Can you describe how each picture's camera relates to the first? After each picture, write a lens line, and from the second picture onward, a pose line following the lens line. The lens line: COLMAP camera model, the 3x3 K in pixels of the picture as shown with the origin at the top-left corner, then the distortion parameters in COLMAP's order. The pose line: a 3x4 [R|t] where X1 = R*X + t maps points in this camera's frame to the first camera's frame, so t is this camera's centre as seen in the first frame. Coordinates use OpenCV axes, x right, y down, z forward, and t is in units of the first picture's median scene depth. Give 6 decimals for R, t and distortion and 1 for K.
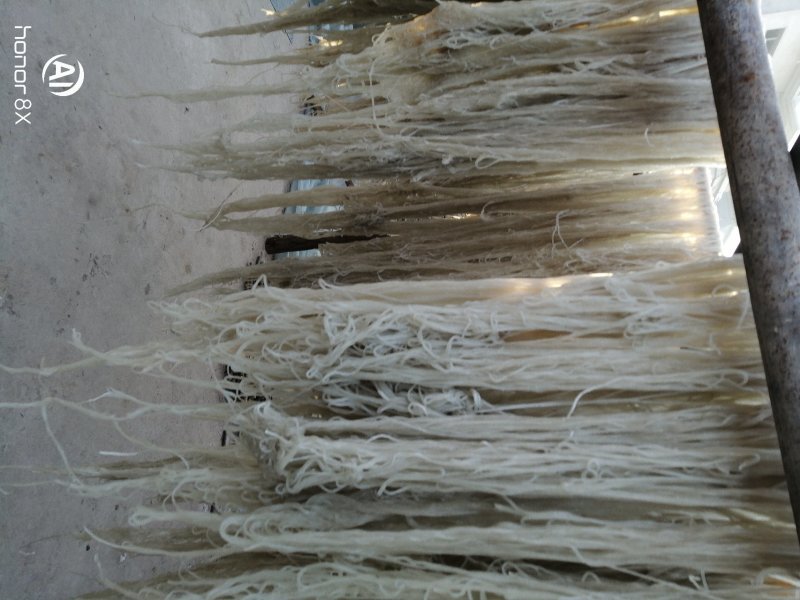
lens RADIAL K [[622.5, 0, 400.0], [0, 622.5, 300.0], [0, 0, 1]] dist [-0.012082, 0.064634]
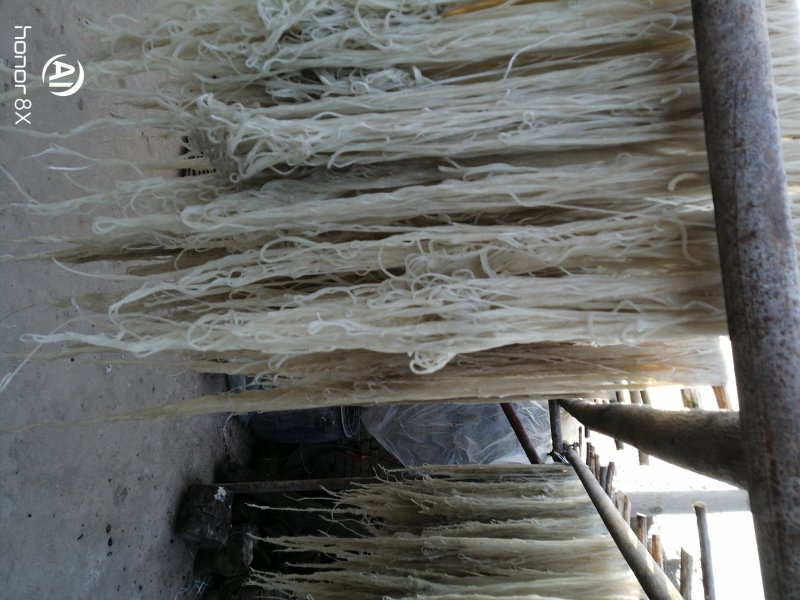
lens RADIAL K [[622.5, 0, 400.0], [0, 622.5, 300.0], [0, 0, 1]] dist [-0.012082, 0.064634]
pose [[0.995444, -0.081775, 0.049034, 0.012188], [0.067036, 0.965925, 0.249992, 0.205741], [-0.067806, -0.245566, 0.967006, -0.057358]]
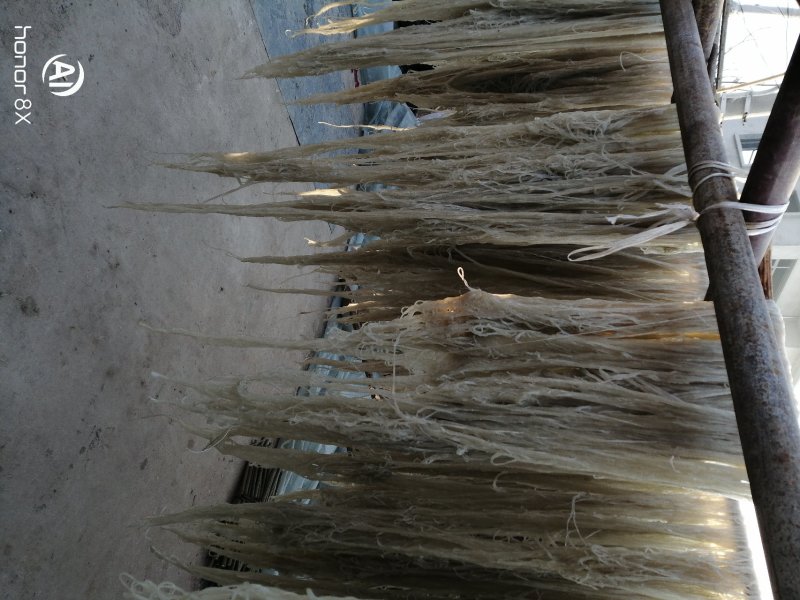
lens RADIAL K [[622.5, 0, 400.0], [0, 622.5, 300.0], [0, 0, 1]] dist [-0.012082, 0.064634]
pose [[0.992040, 0.119201, -0.040594, -0.008239], [-0.125697, 0.956694, -0.262559, -0.187717], [0.007538, 0.265571, 0.964062, 0.008752]]
